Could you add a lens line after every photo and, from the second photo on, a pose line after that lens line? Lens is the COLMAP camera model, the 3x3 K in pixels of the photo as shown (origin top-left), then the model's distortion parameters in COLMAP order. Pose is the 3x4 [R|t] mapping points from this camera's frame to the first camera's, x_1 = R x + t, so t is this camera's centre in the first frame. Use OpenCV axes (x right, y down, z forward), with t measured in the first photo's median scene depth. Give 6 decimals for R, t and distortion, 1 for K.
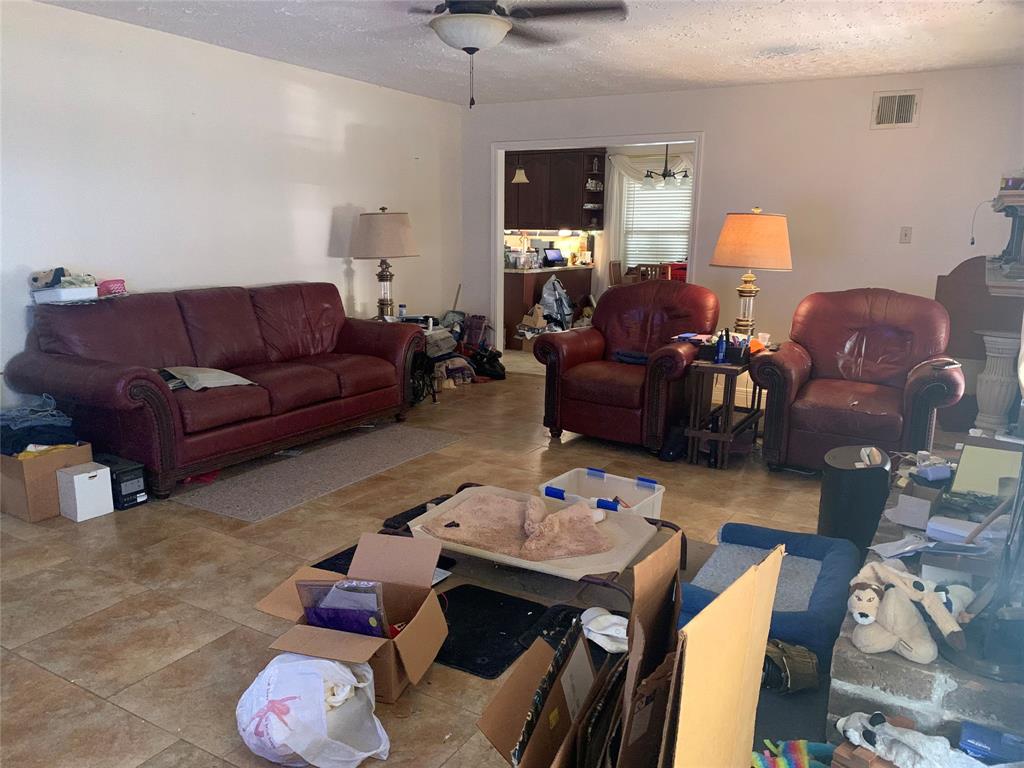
lens RADIAL K [[778.8, 0, 512.0], [0, 778.8, 384.0], [0, 0, 1]] dist [0.093305, -0.096435]
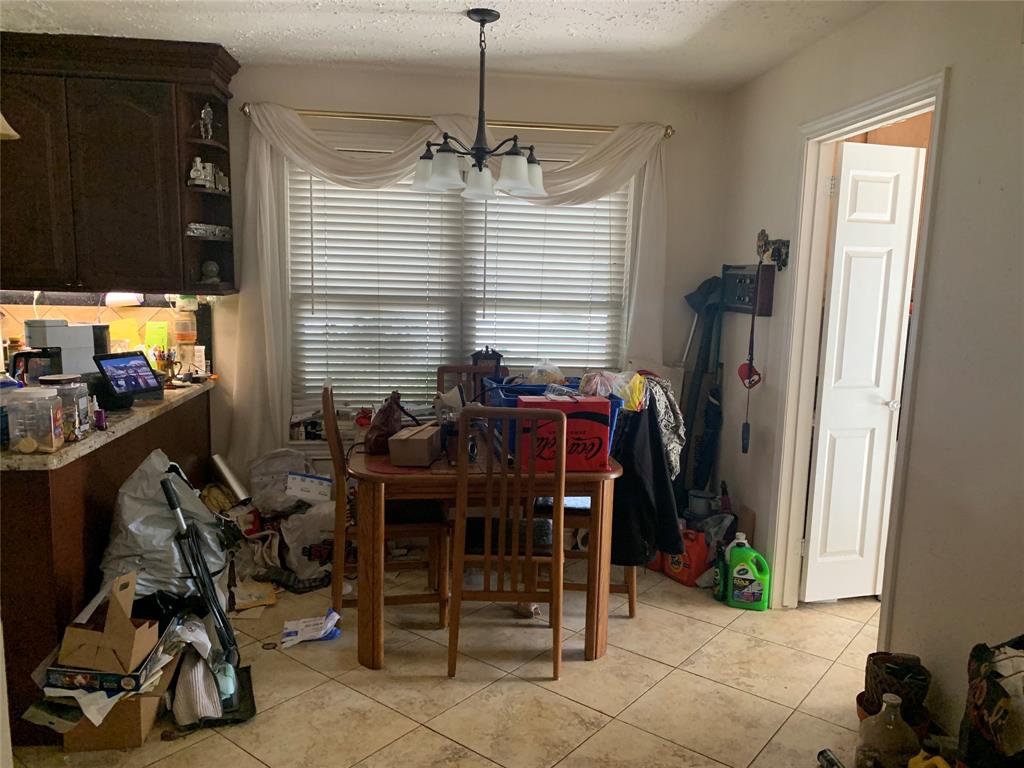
lens RADIAL K [[778.8, 0, 512.0], [0, 778.8, 384.0], [0, 0, 1]] dist [0.093305, -0.096435]
pose [[0.790444, -0.080307, 0.607247, -0.019177], [0.107719, 0.994143, -0.008743, -0.135937], [-0.602989, 0.072323, 0.794465, 0.620638]]
